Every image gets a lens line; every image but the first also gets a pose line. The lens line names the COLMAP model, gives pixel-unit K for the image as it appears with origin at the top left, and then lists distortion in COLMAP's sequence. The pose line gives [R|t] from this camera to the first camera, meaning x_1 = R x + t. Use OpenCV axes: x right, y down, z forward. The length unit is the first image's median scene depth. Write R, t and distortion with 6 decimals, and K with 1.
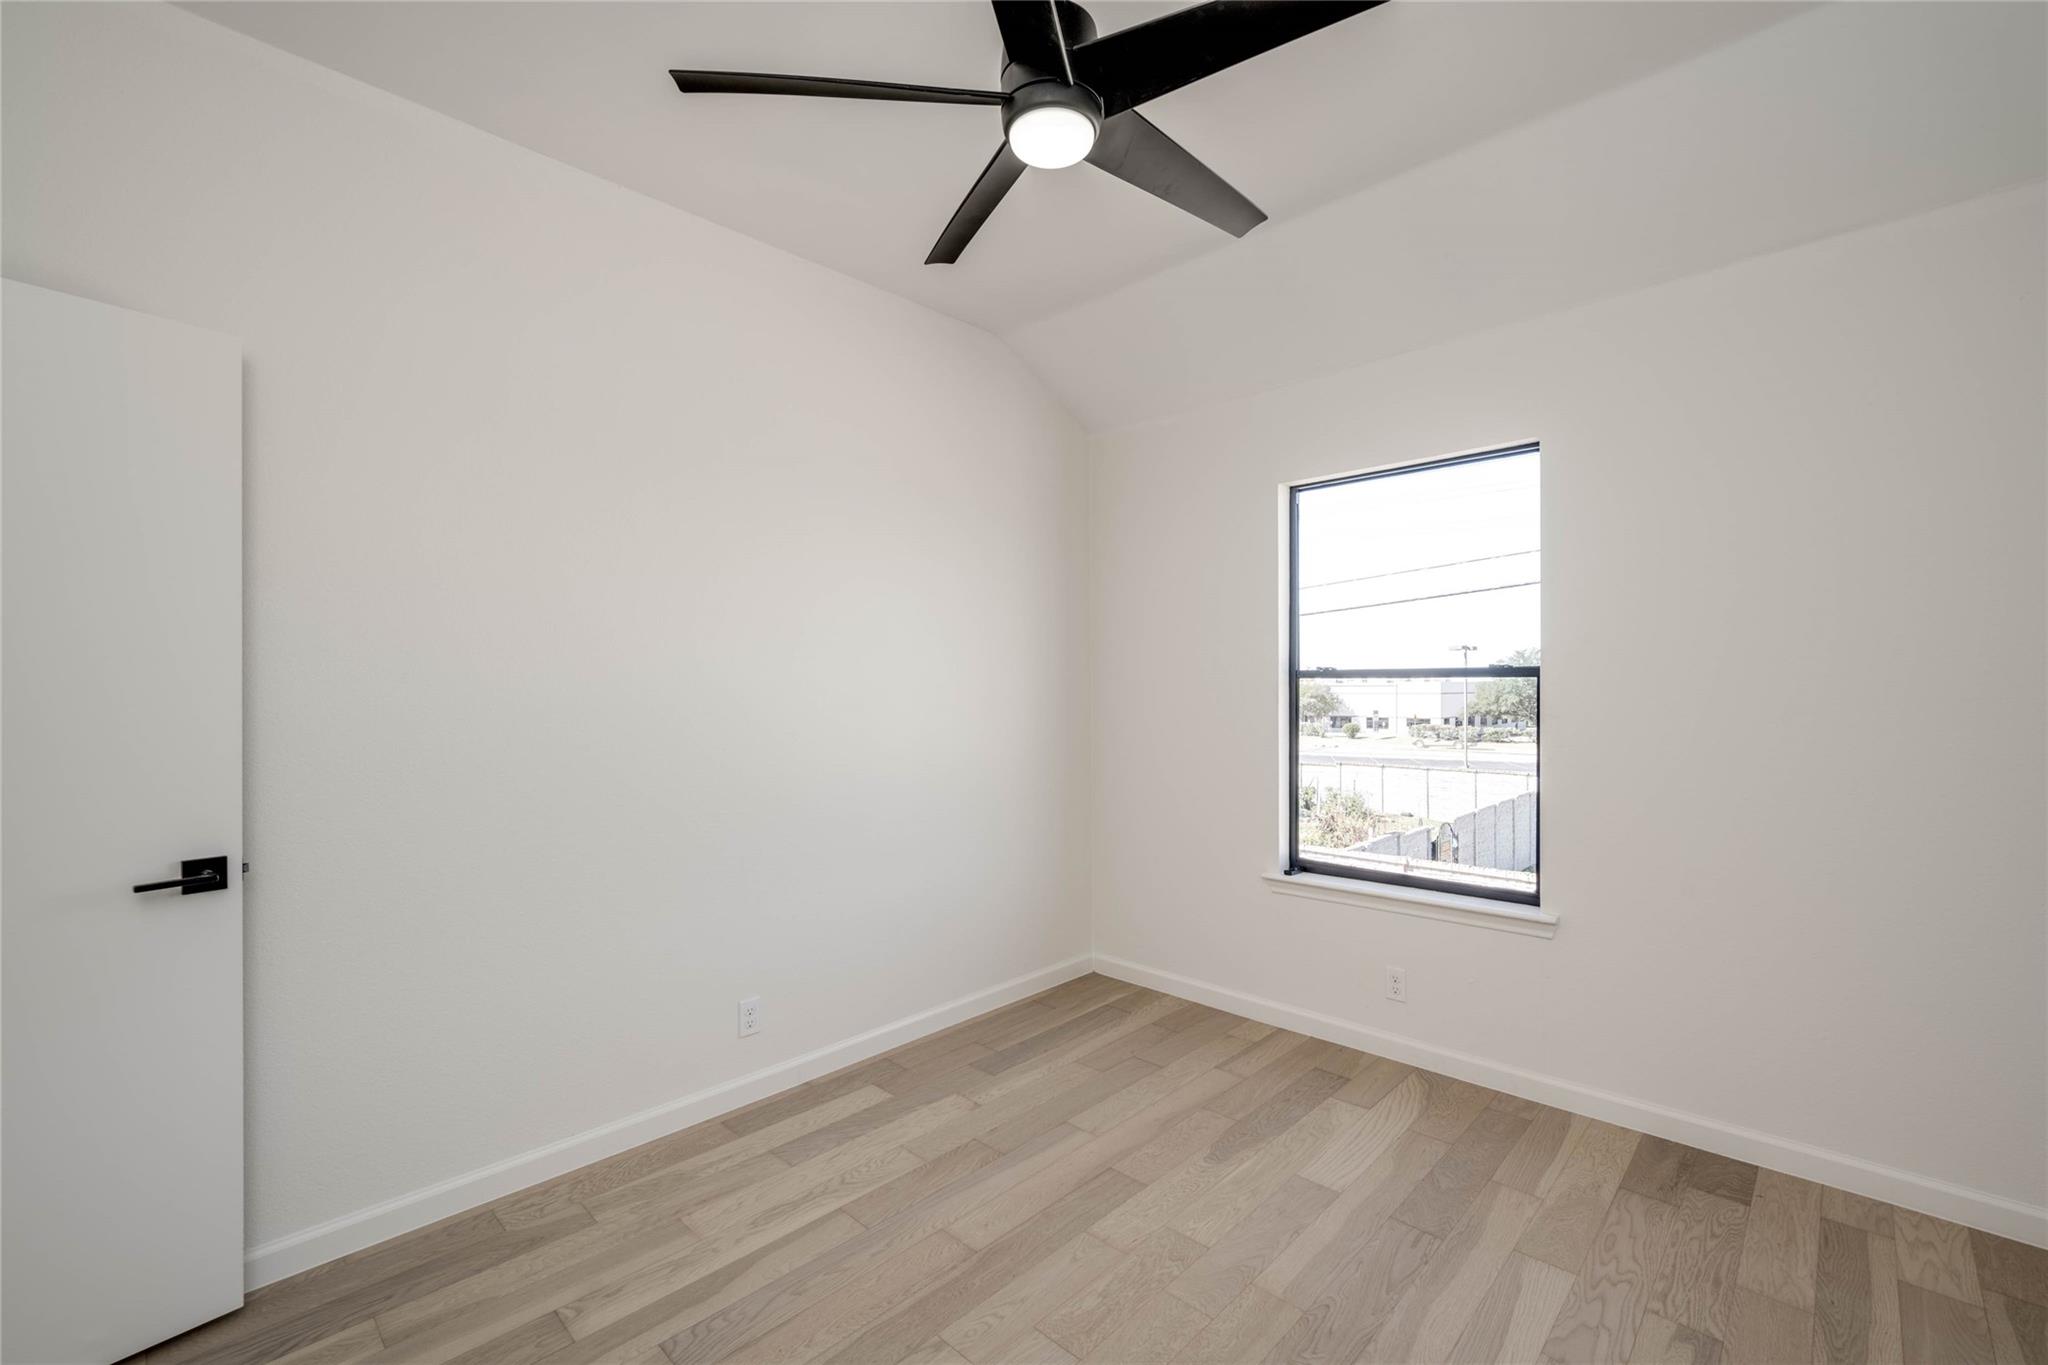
lens RADIAL K [[858.1, 0, 1029.5], [0, 858.1, 681.7], [0, 0, 1]] dist [0.000072, -0.000664]
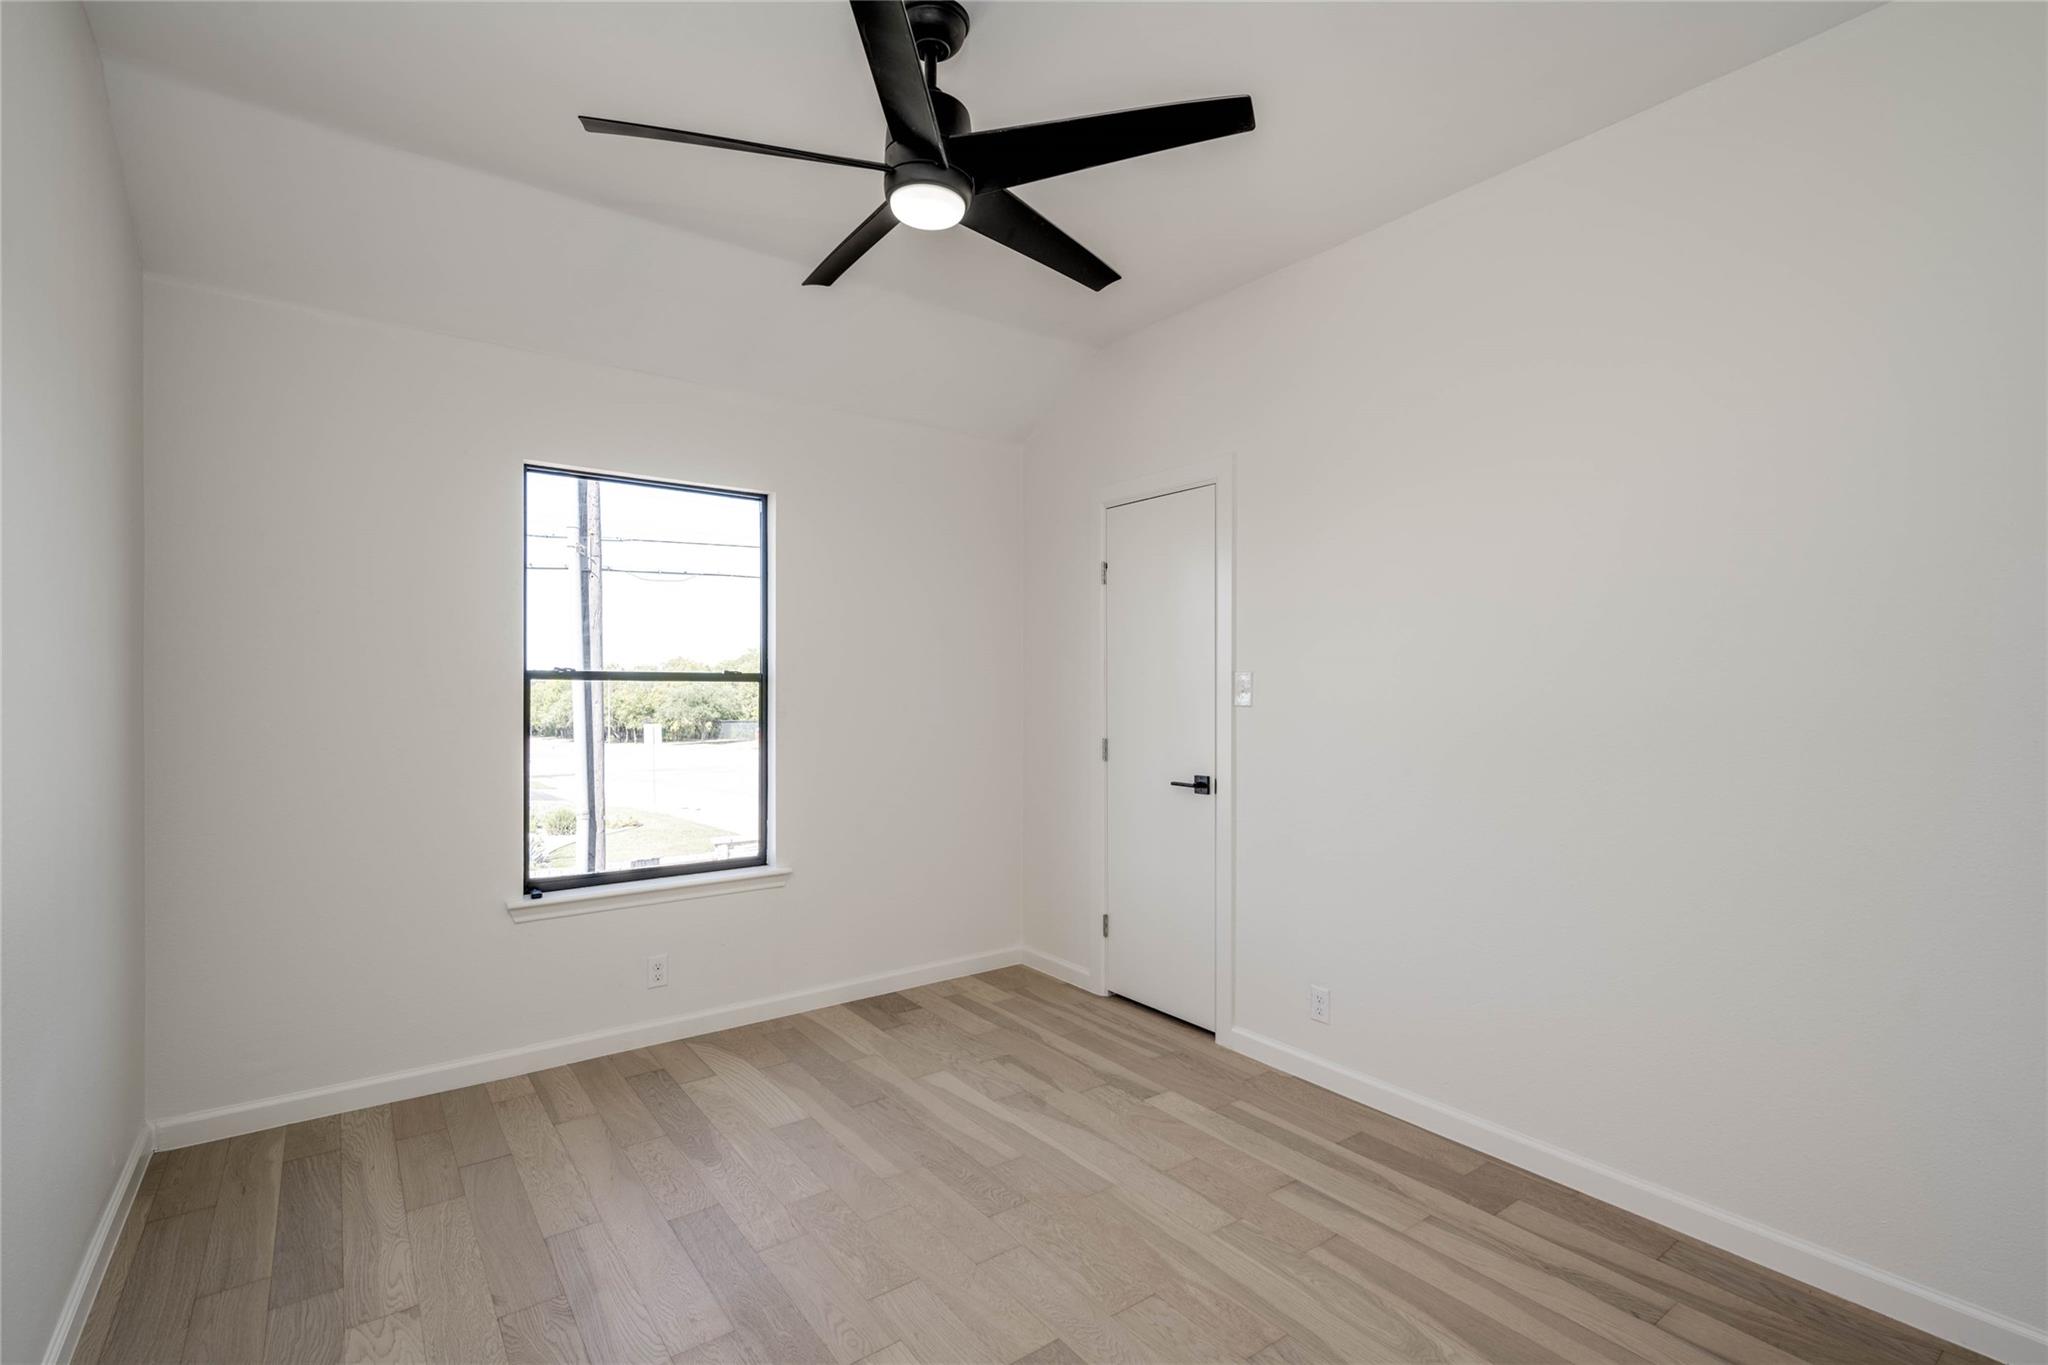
lens RADIAL K [[934.7, 0, 1031.4], [0, 934.7, 683.1], [0, 0, 1]] dist [-0.003972, 0.000502]
pose [[0.166420, 0.010392, 0.986000, -0.626303], [-0.004552, 0.999942, -0.009771, 0.007791], [-0.986044, -0.002863, 0.166458, 0.356522]]
